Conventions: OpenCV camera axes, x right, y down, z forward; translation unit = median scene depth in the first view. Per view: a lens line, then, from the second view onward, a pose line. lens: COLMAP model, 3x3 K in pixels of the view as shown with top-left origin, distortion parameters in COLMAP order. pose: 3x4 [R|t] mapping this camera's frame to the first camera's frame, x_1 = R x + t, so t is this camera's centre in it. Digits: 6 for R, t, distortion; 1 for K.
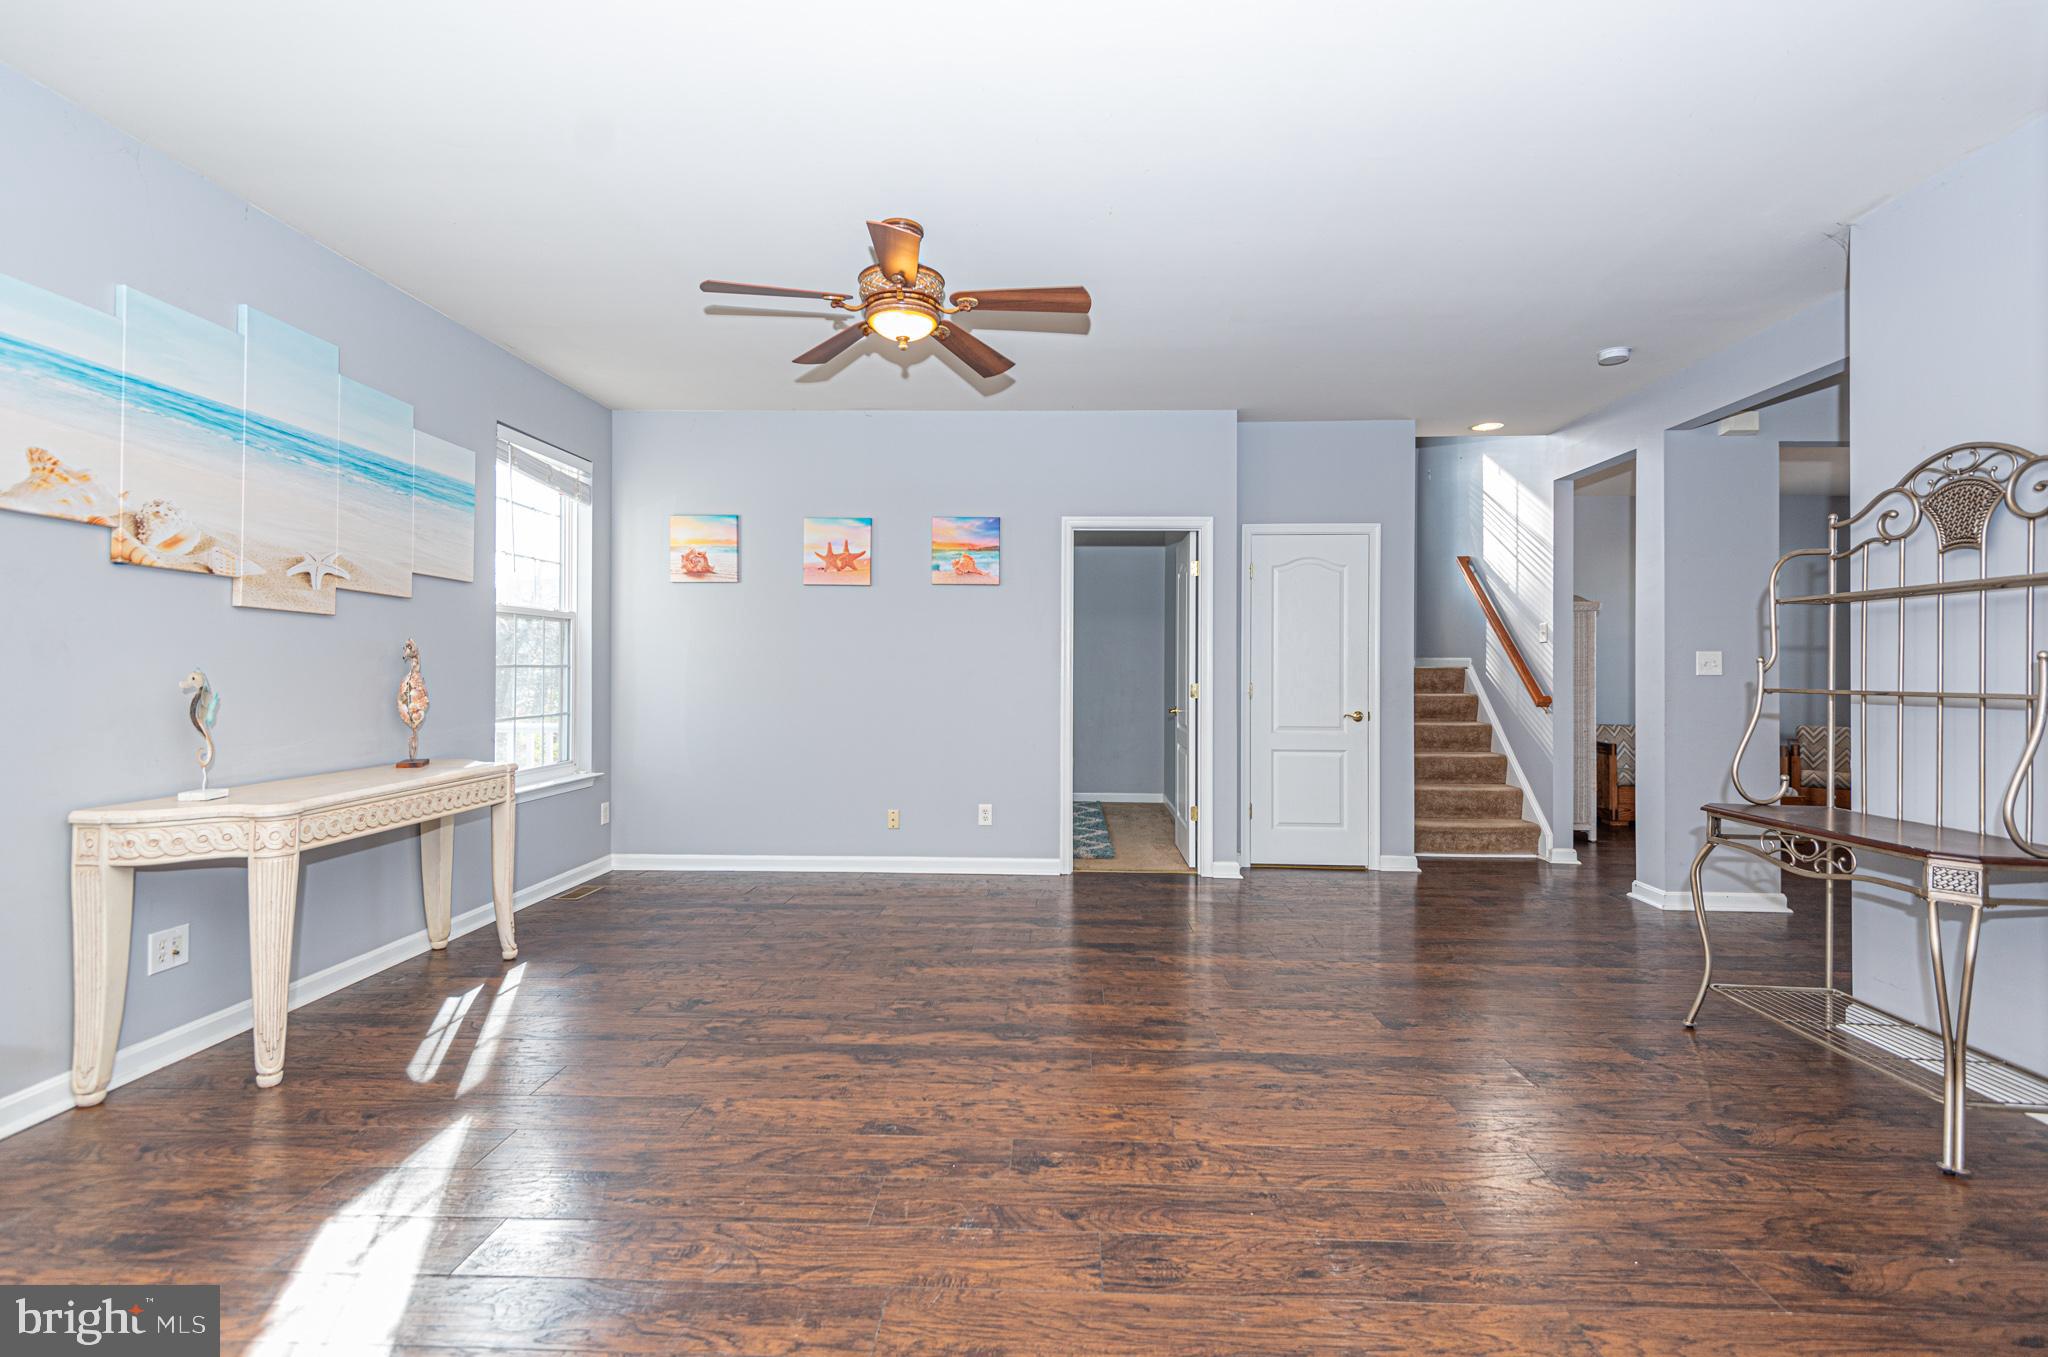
lens RADIAL K [[933.1, 0, 1032.8], [0, 933.1, 656.3], [0, 0, 1]] dist [0.058081, -0.033413]
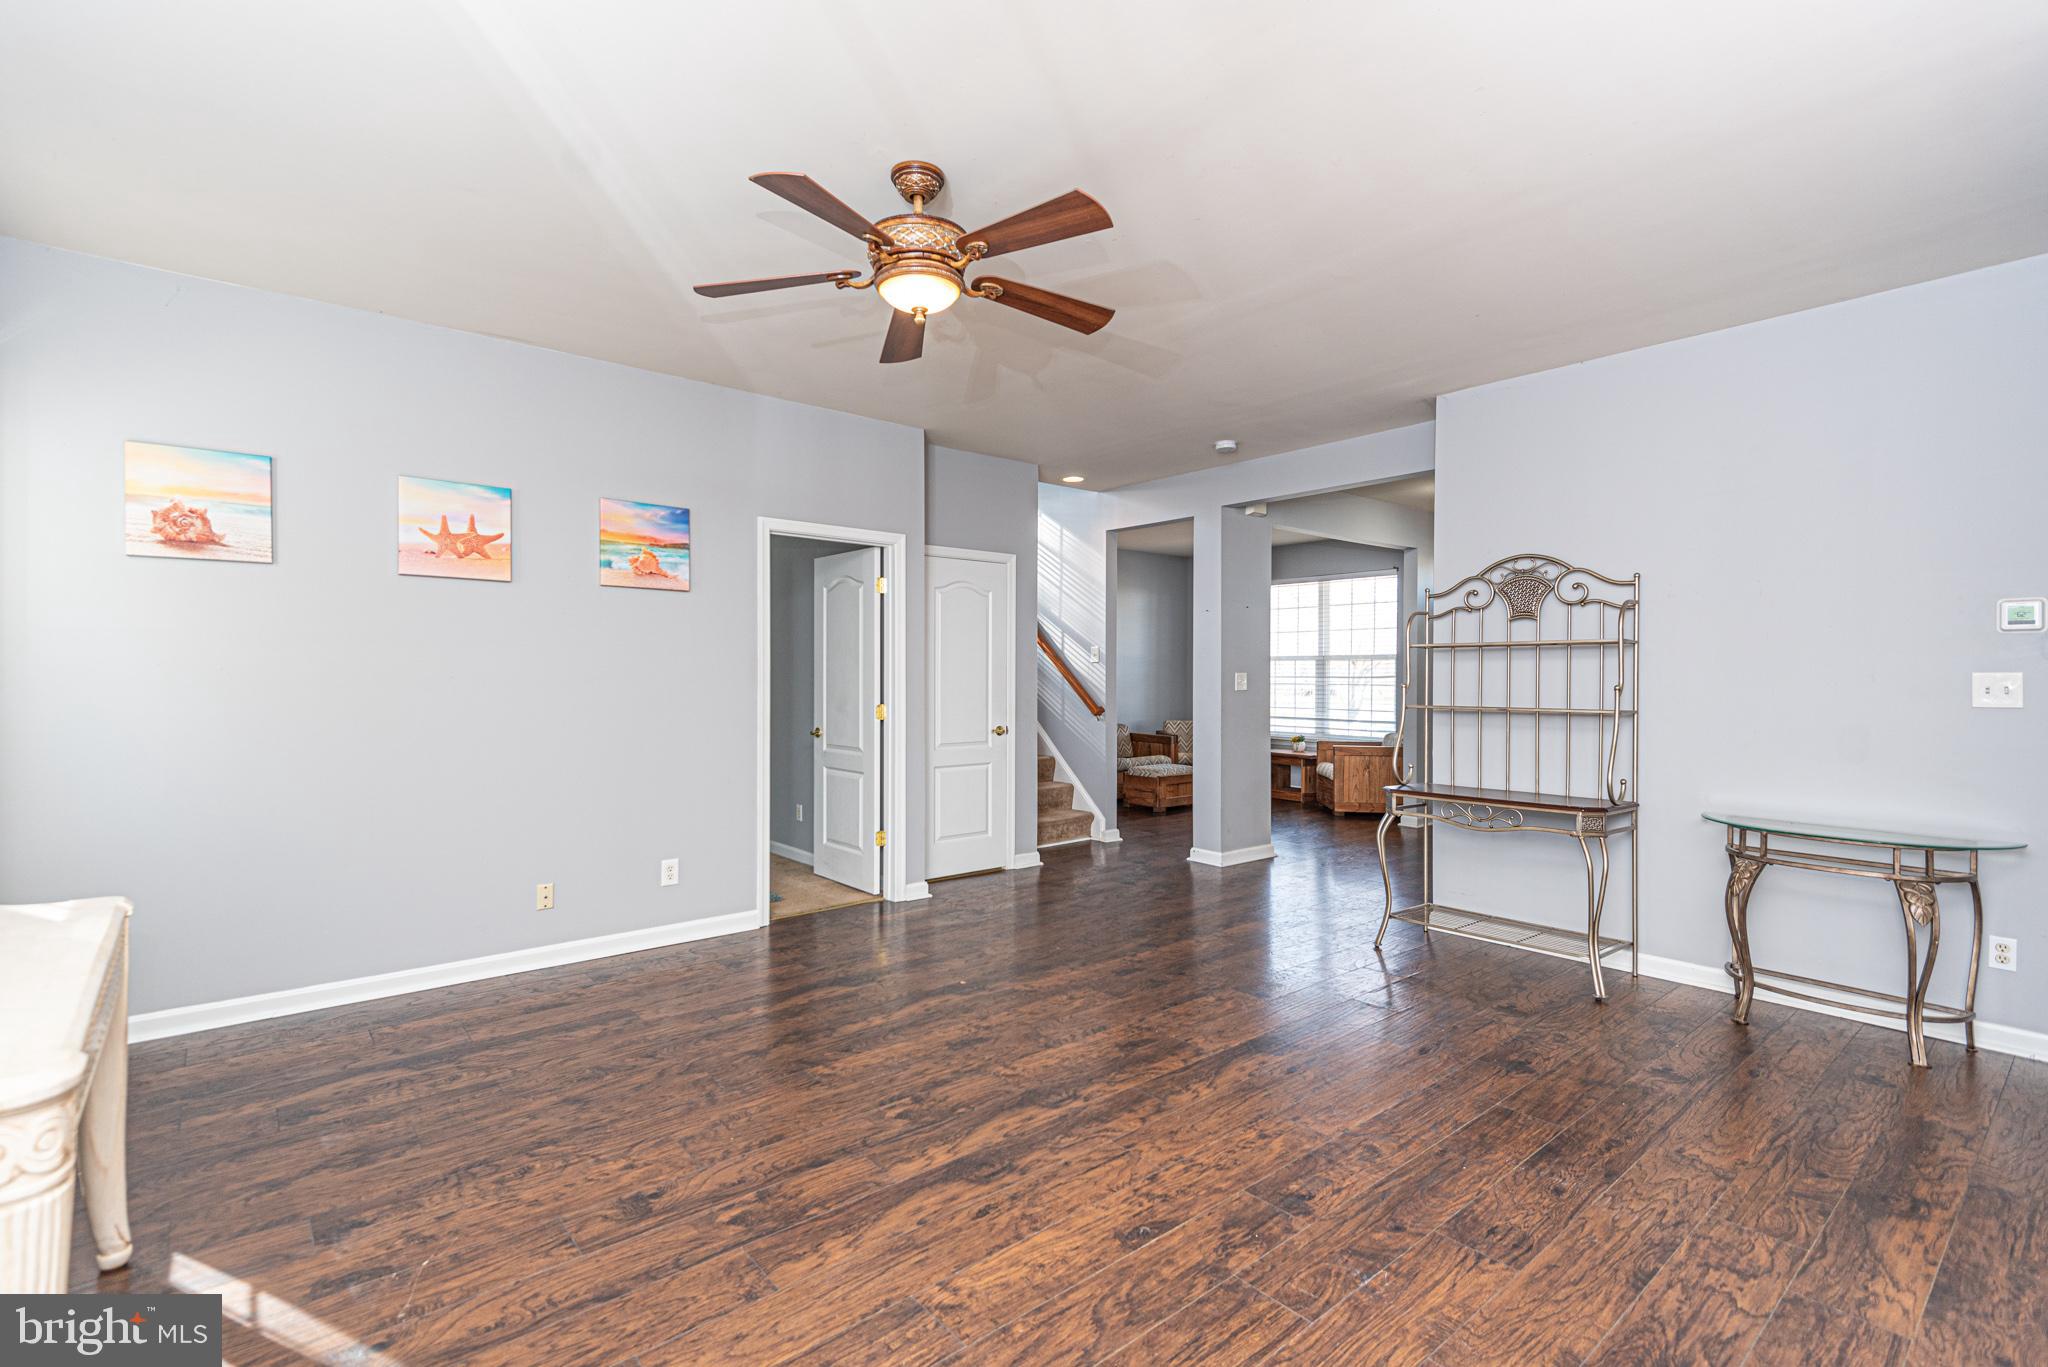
lens RADIAL K [[933.8, 0, 1019.4], [0, 933.8, 674.4], [0, 0, 1]] dist [0.043078, -0.023018]
pose [[0.744559, -0.003150, 0.667549, -0.603249], [-0.007805, 0.999879, 0.013423, -0.026811], [-0.667511, -0.015204, 0.744445, 0.305942]]
